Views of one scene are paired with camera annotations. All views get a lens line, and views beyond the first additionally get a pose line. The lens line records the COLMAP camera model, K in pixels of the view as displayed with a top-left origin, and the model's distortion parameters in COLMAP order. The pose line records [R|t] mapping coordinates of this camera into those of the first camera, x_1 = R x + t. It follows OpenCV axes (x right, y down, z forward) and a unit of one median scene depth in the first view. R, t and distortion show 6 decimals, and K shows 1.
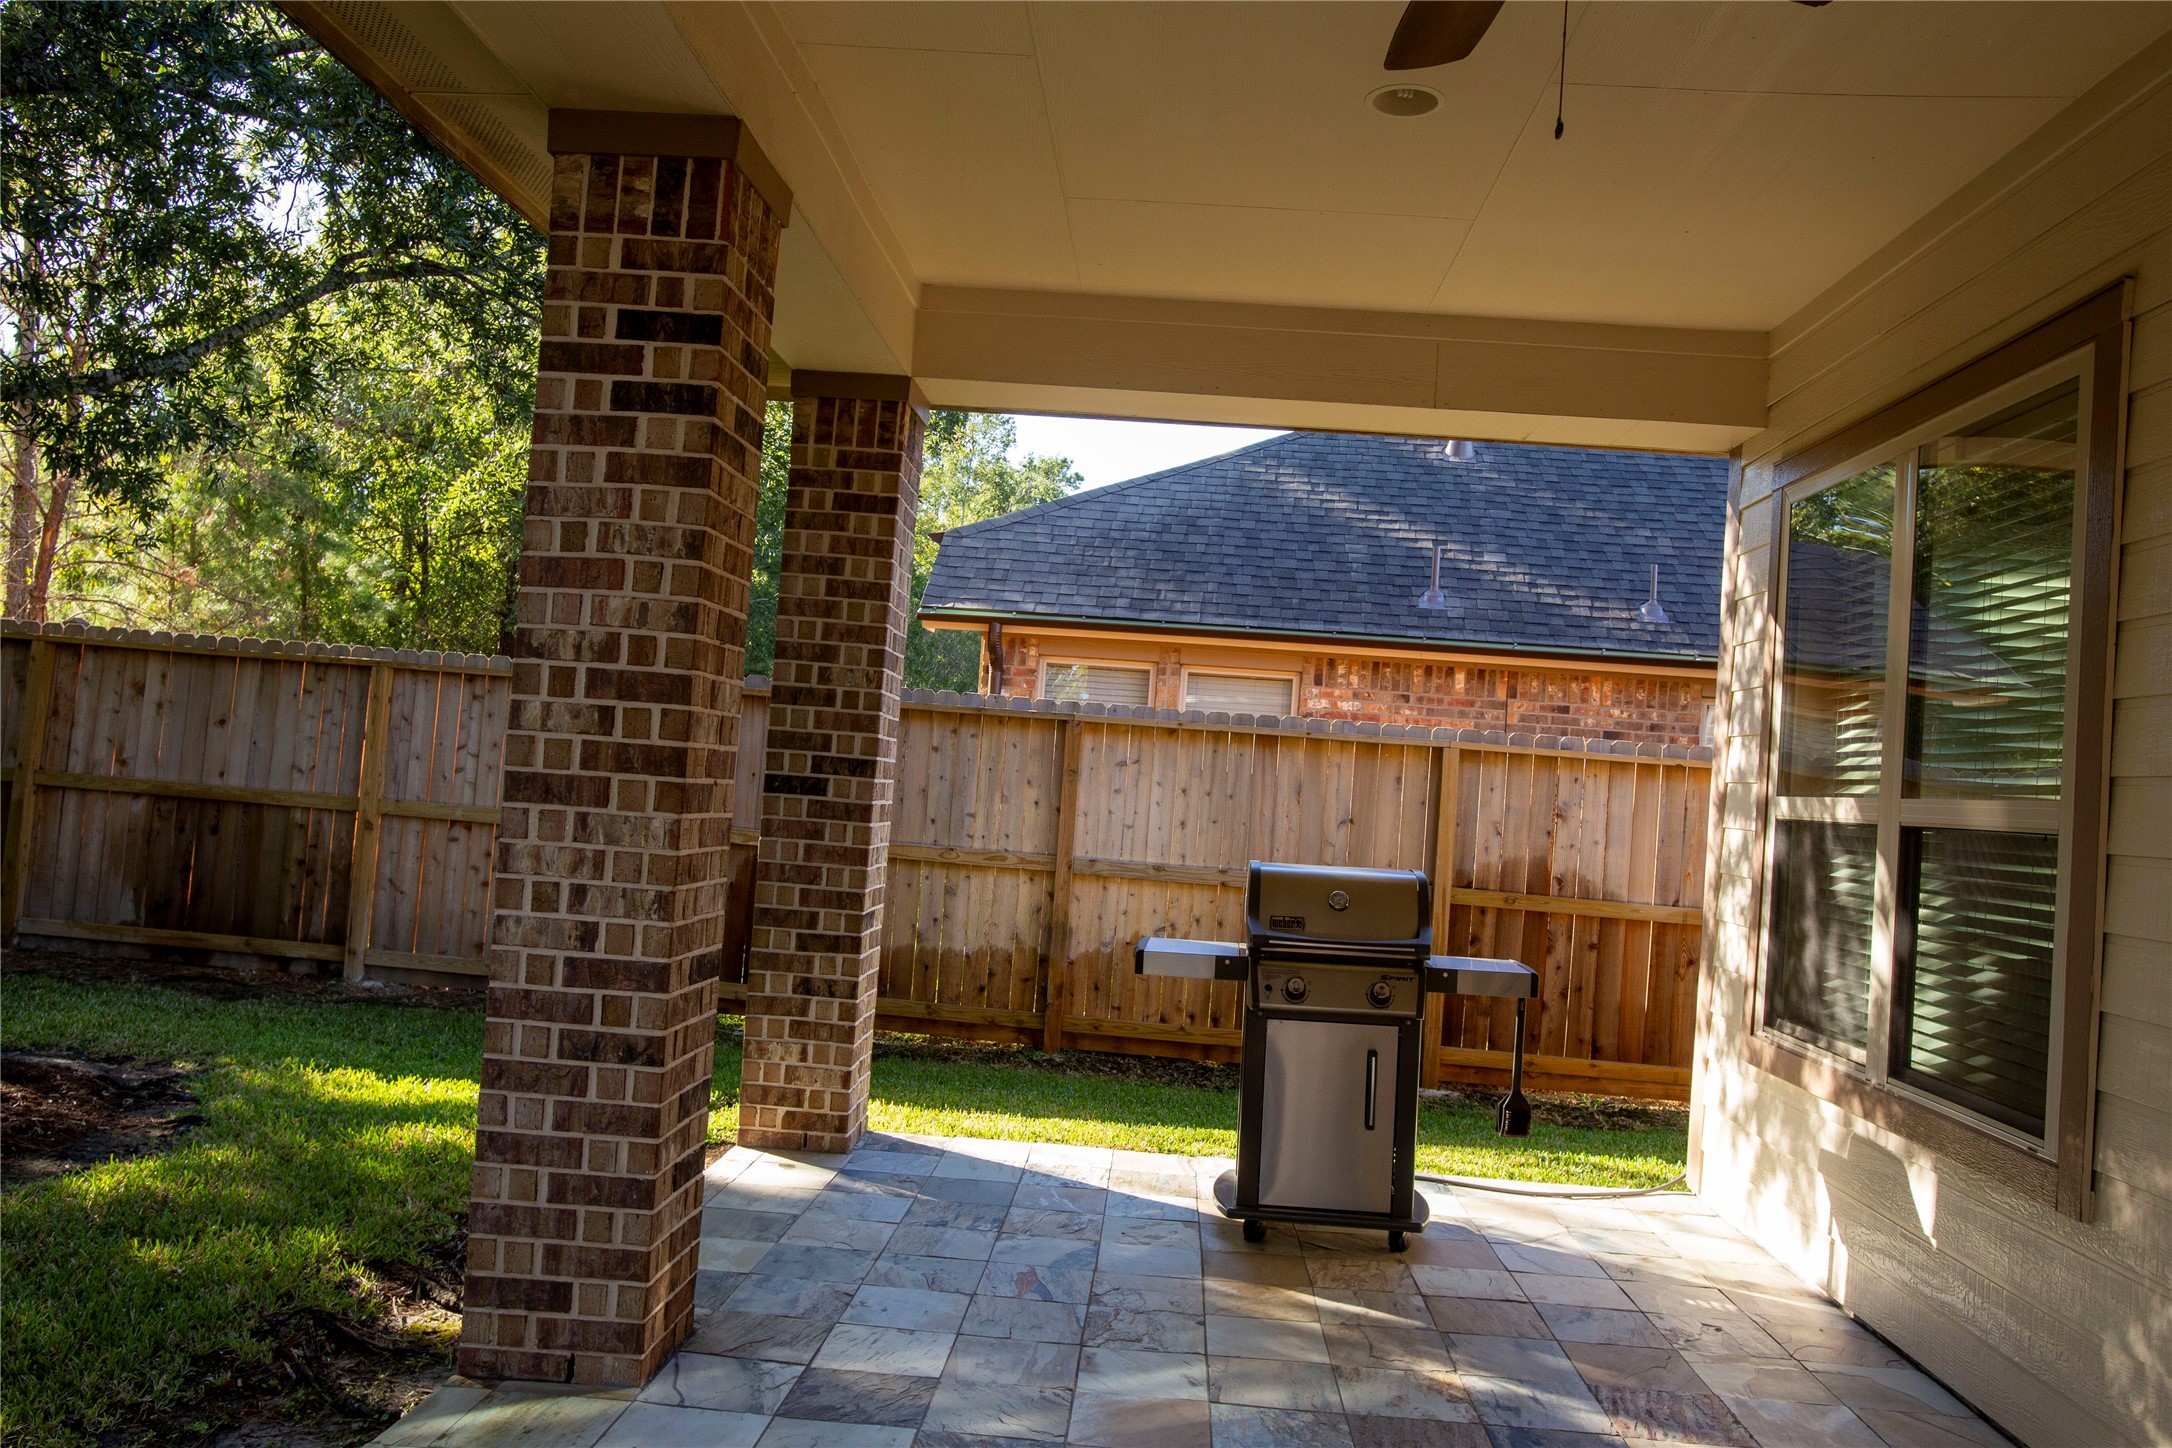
lens RADIAL K [[1639.7, 0, 1089.3], [0, 1639.7, 724.2], [0, 0, 1]] dist [-0.007136, -0.000674]
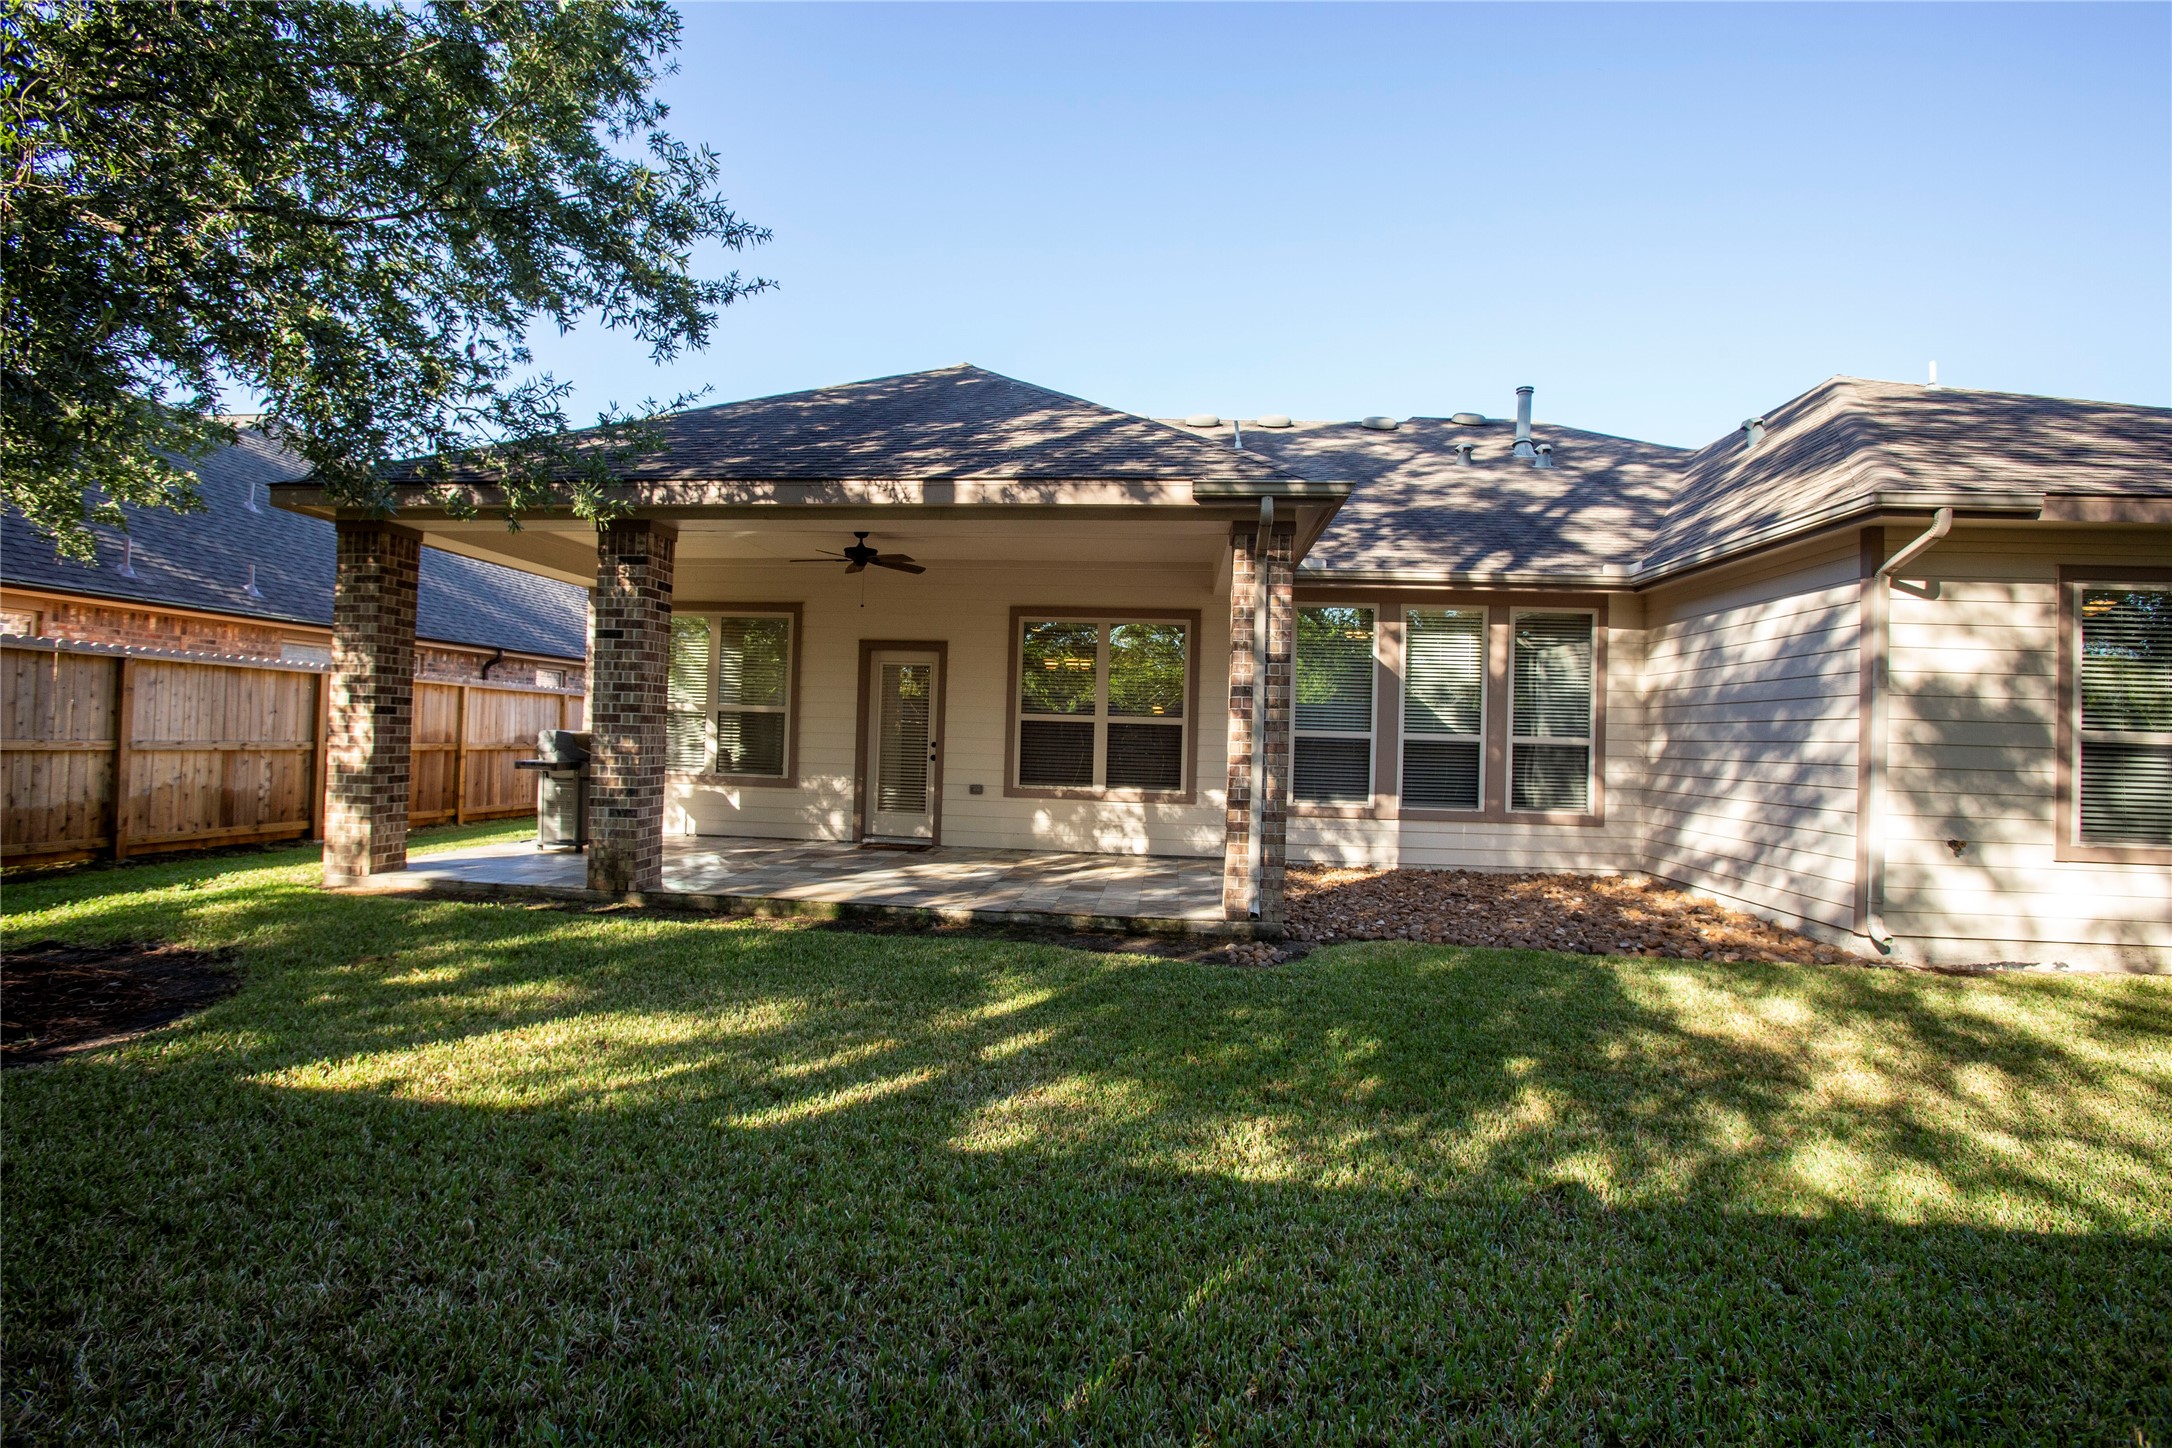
lens RADIAL K [[1027.3, 0, 1086.0], [0, 1027.3, 730.5], [0, 0, 1]] dist [-0.060013, 0.014048]
pose [[0.059603, -0.060303, 0.996399, -0.926473], [-0.060626, 0.996112, 0.063912, -0.050045], [-0.996379, -0.064217, 0.055716, -0.014917]]
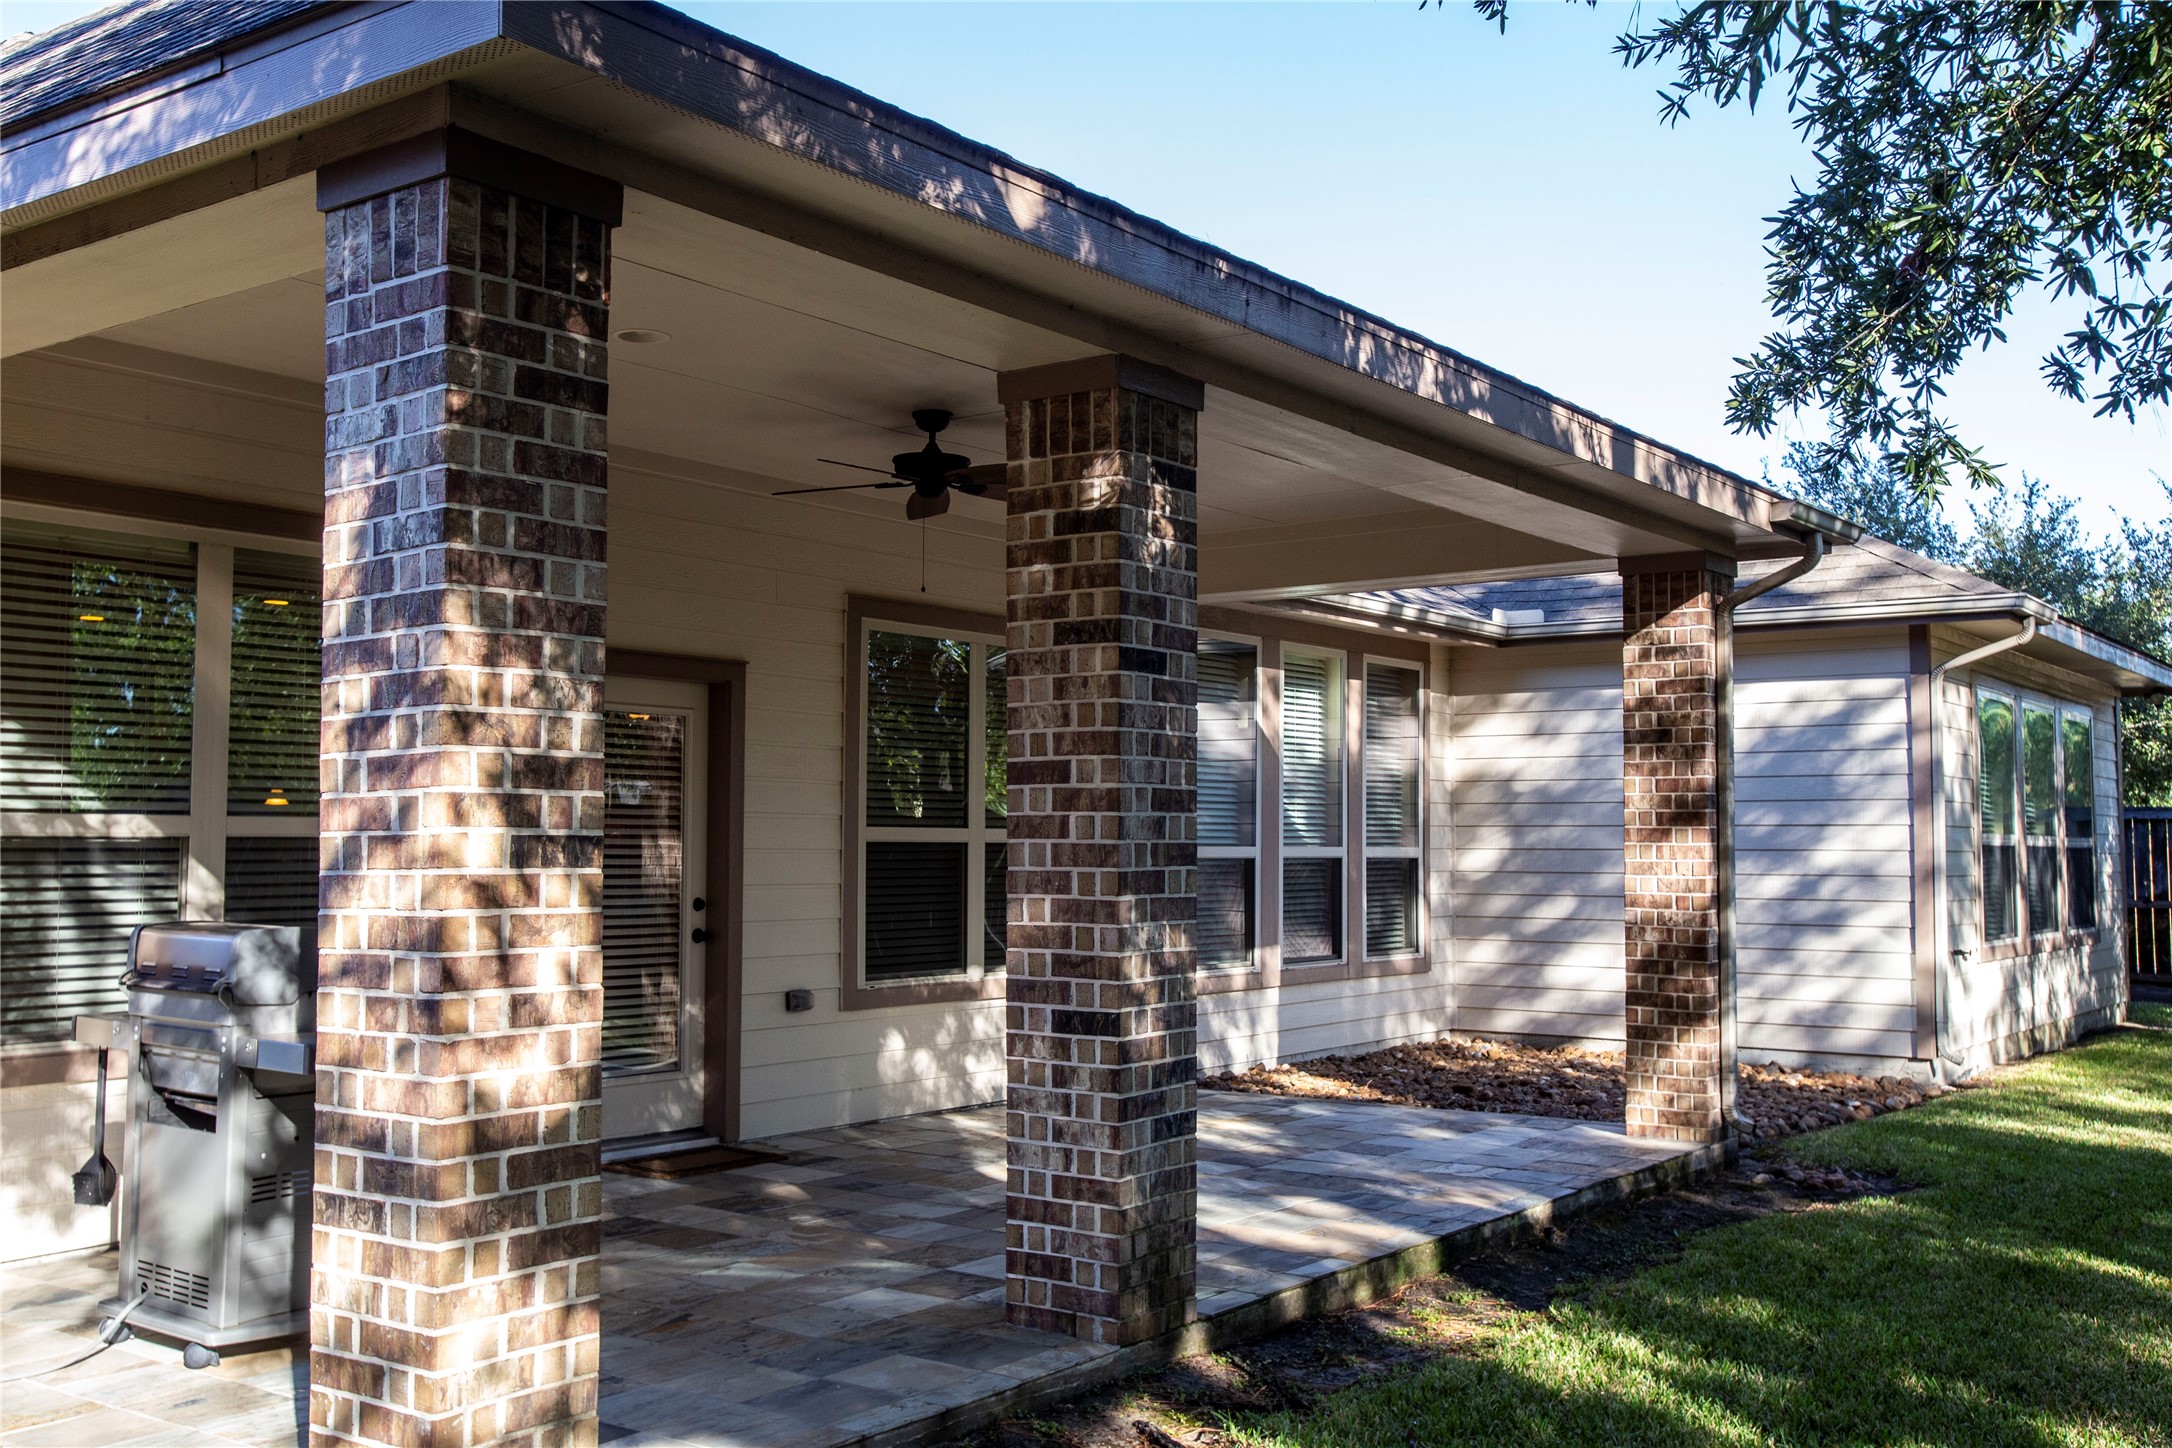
lens RADIAL K [[2080.4, 0, 1085.1], [0, 2080.4, 722.0], [0, 0, 1]] dist [-0.016142, 0.000000]
pose [[-0.833057, -0.039100, 0.551804, -0.456435], [-0.080054, 0.995520, -0.050316, 0.001801], [-0.547364, -0.086090, -0.832455, 0.983953]]
